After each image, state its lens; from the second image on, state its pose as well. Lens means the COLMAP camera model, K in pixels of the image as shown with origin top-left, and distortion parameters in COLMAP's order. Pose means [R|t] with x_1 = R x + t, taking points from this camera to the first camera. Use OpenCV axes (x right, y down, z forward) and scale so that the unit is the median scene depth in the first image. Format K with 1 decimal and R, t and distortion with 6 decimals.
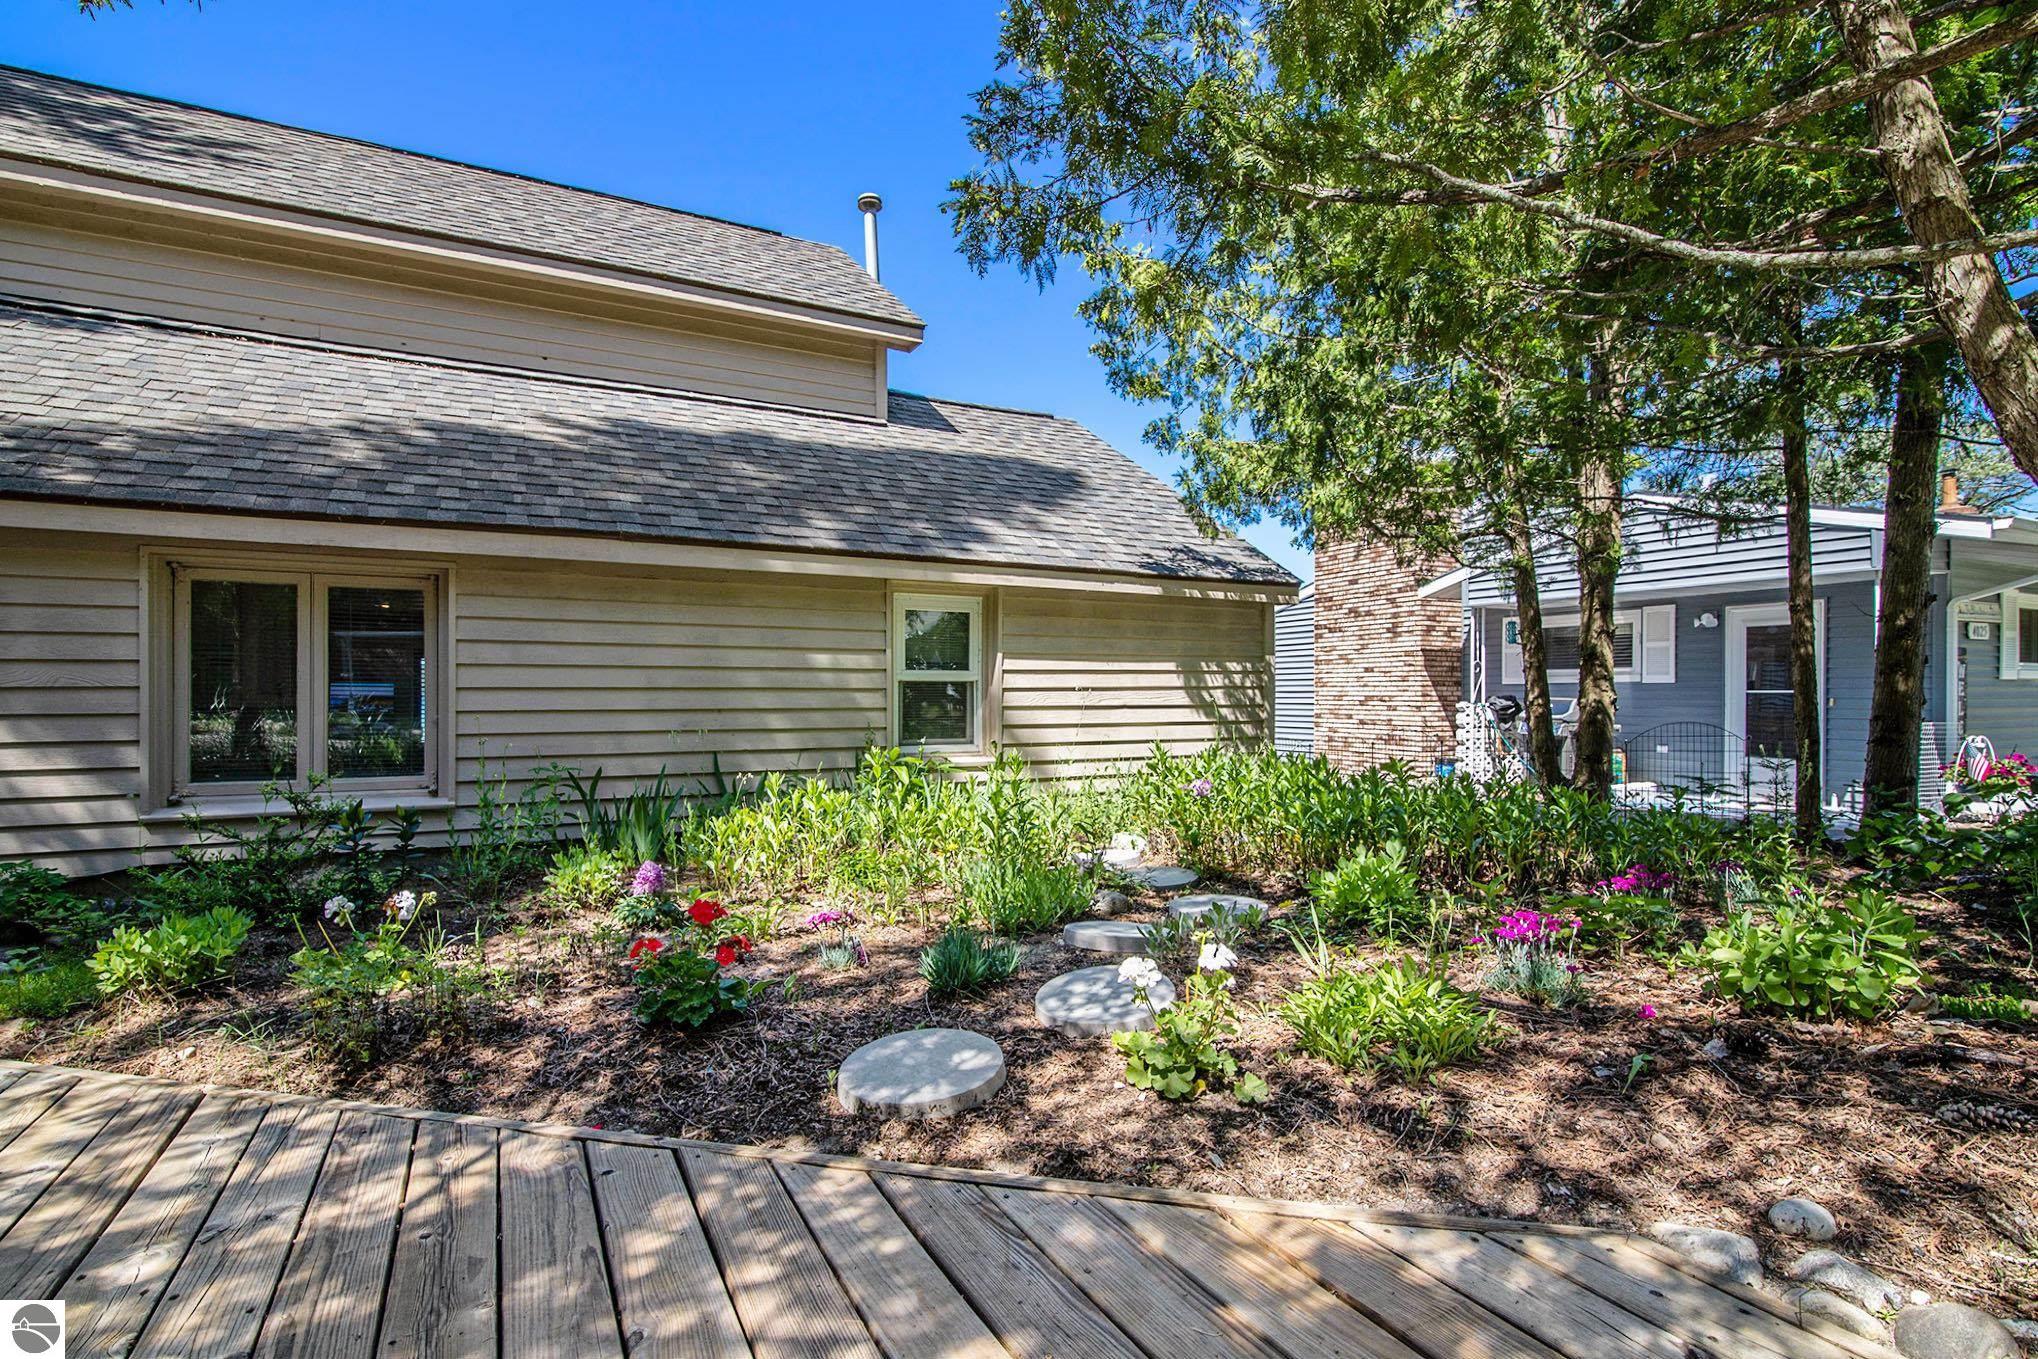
lens RADIAL K [[943.6, 0, 1012.9], [0, 943.6, 689.9], [0, 0, 1]] dist [-0.004537, -0.000293]
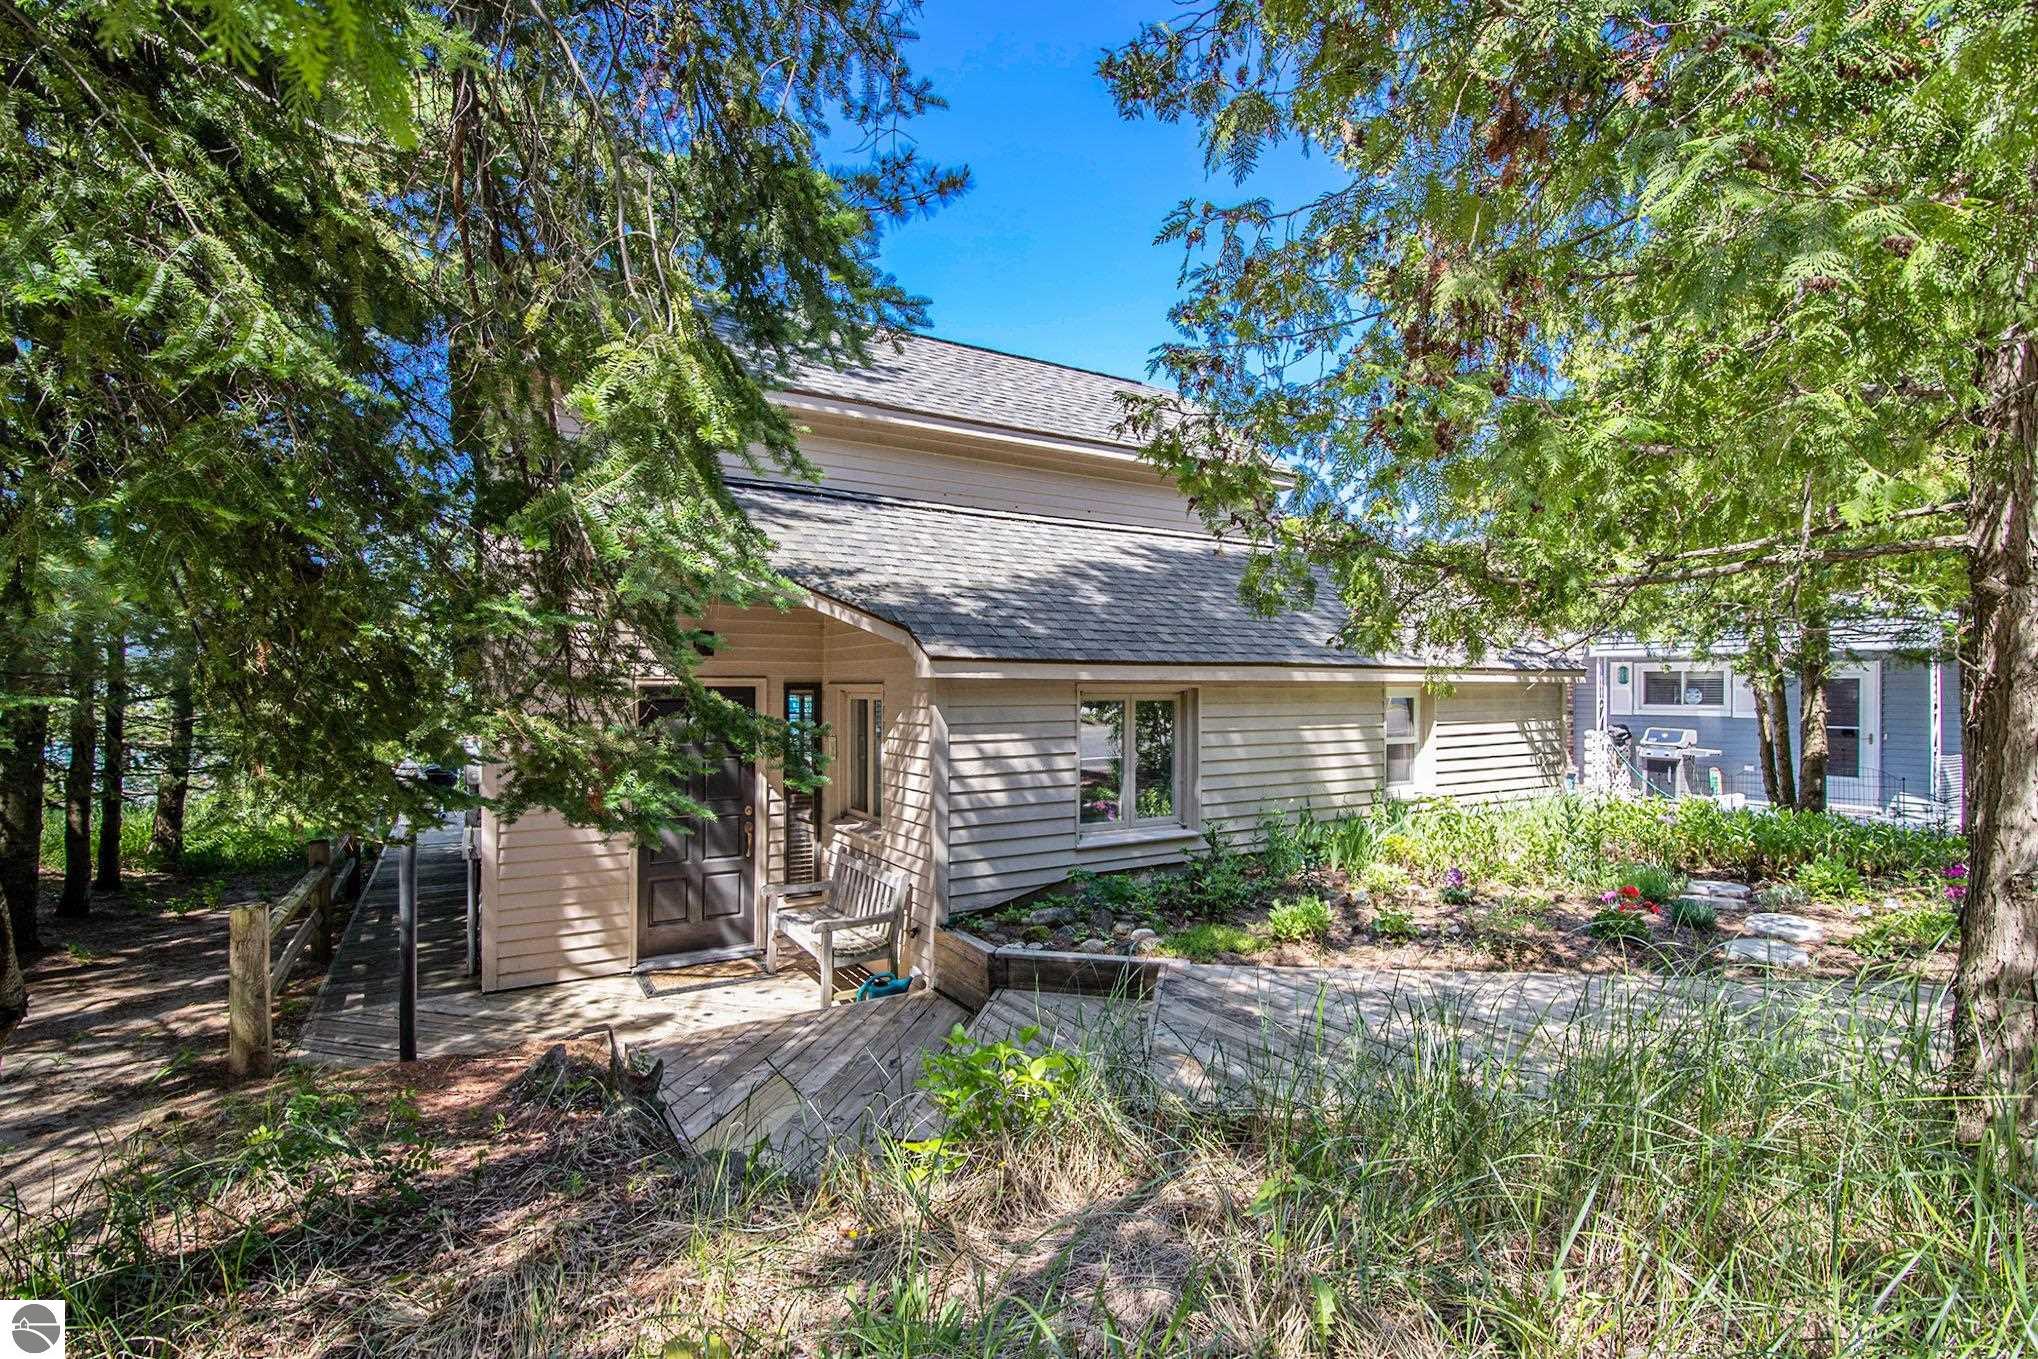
lens RADIAL K [[943.6, 0, 1016.1], [0, 943.6, 683.6], [0, 0, 1]] dist [-0.004537, -0.000293]
pose [[0.998469, 0.000258, 0.055305, -0.422407], [-0.000285, 1.000000, 0.000483, -0.058475], [-0.055305, -0.000498, 0.998469, -0.256493]]
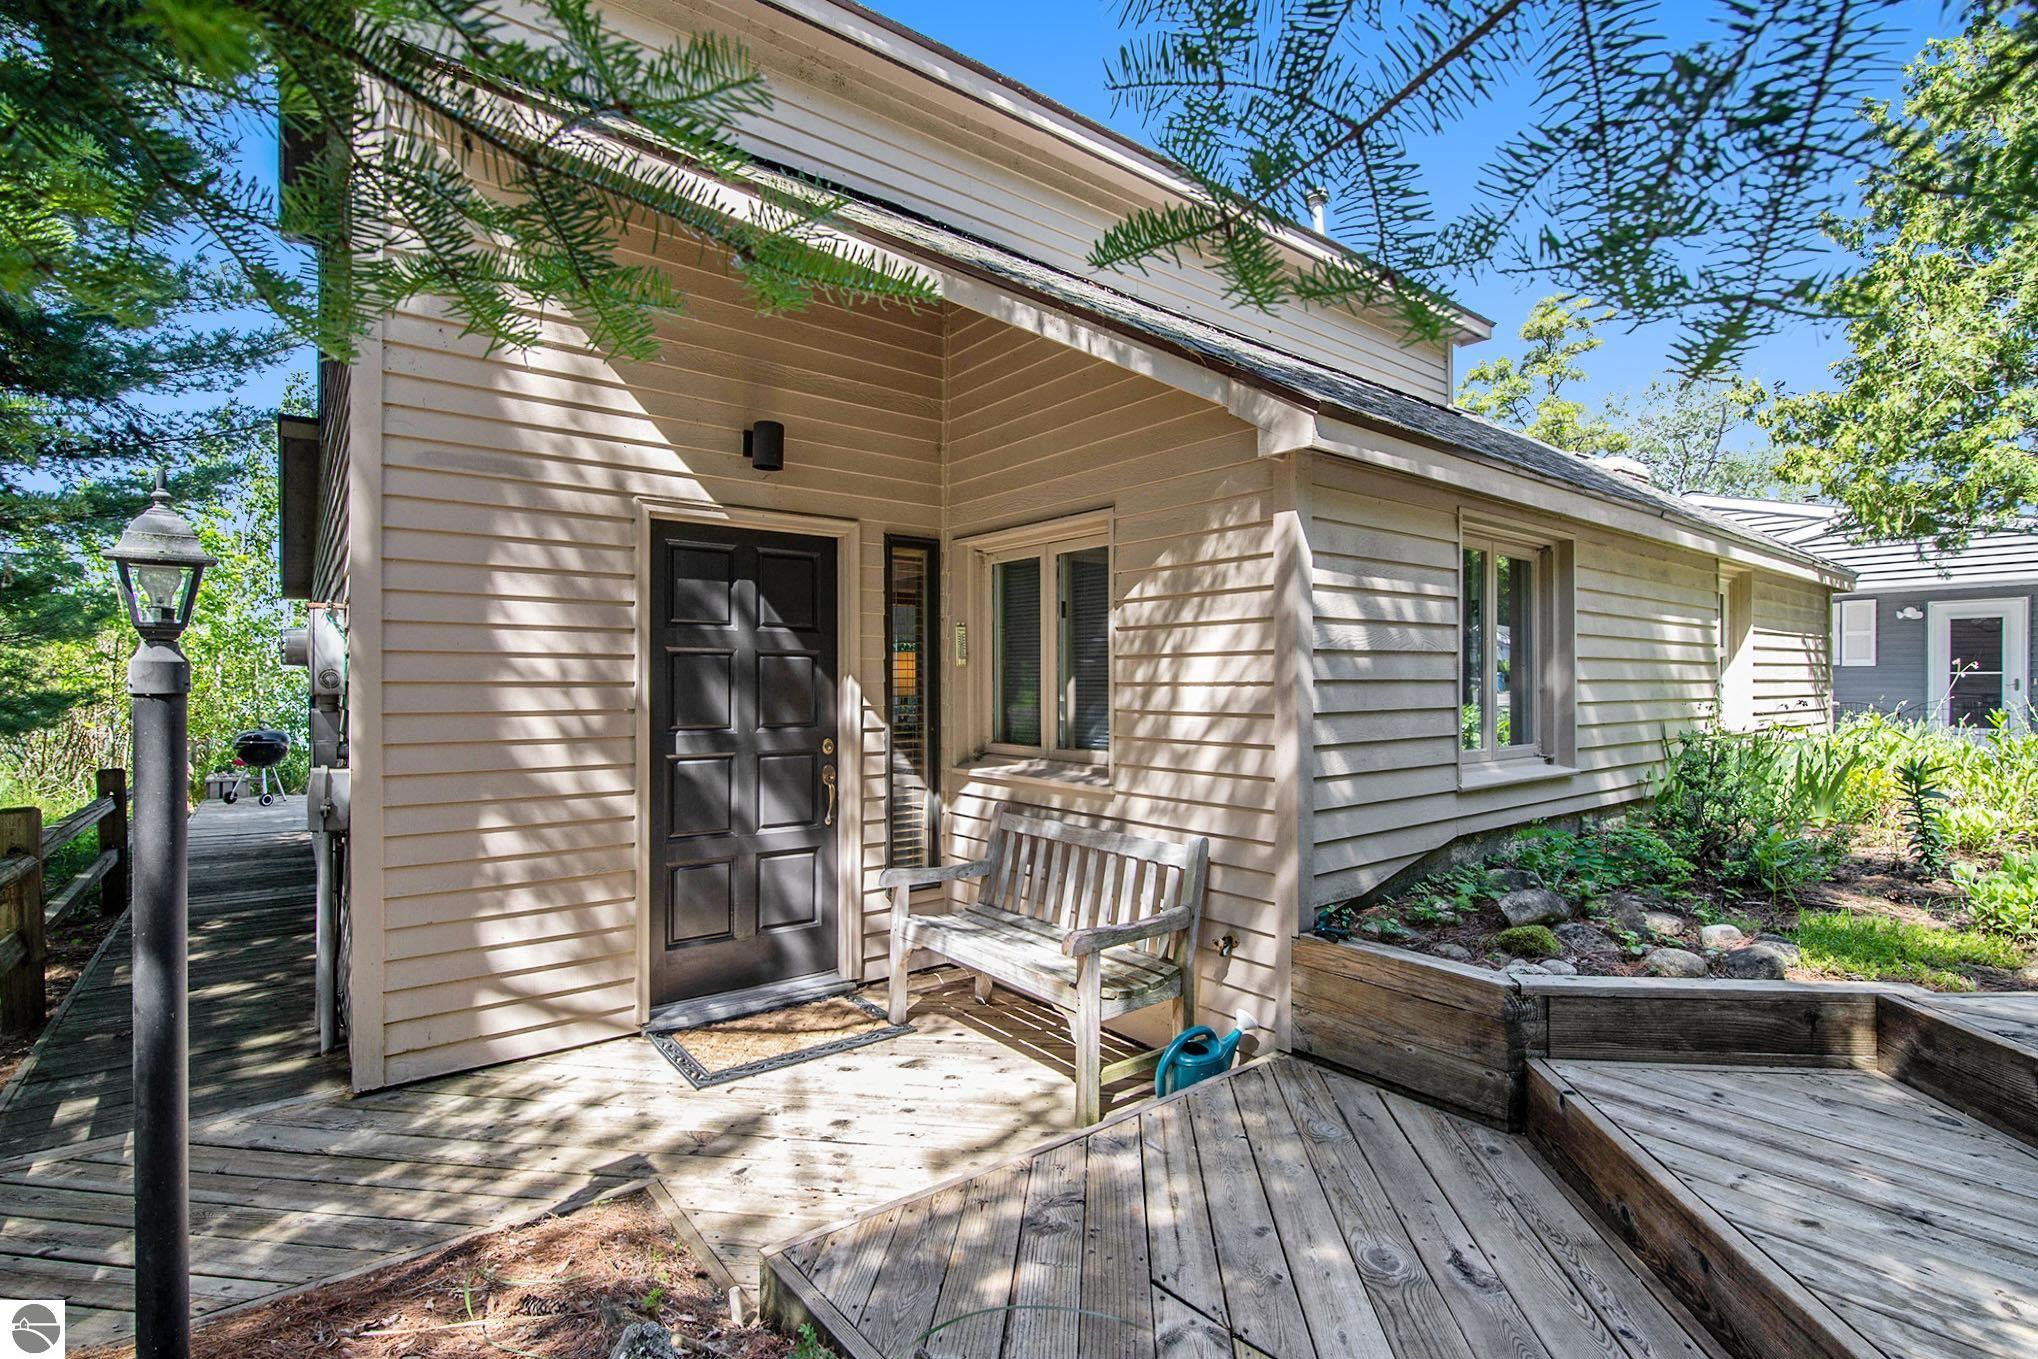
lens RADIAL K [[943.6, 0, 1022.3], [0, 943.6, 678.7], [0, 0, 1]] dist [-0.004537, -0.000293]
pose [[0.984951, 0.000605, 0.172832, -0.575319], [-0.000597, 1.000000, -0.000096, 0.008863], [-0.172832, -0.000009, 0.984951, 0.038306]]
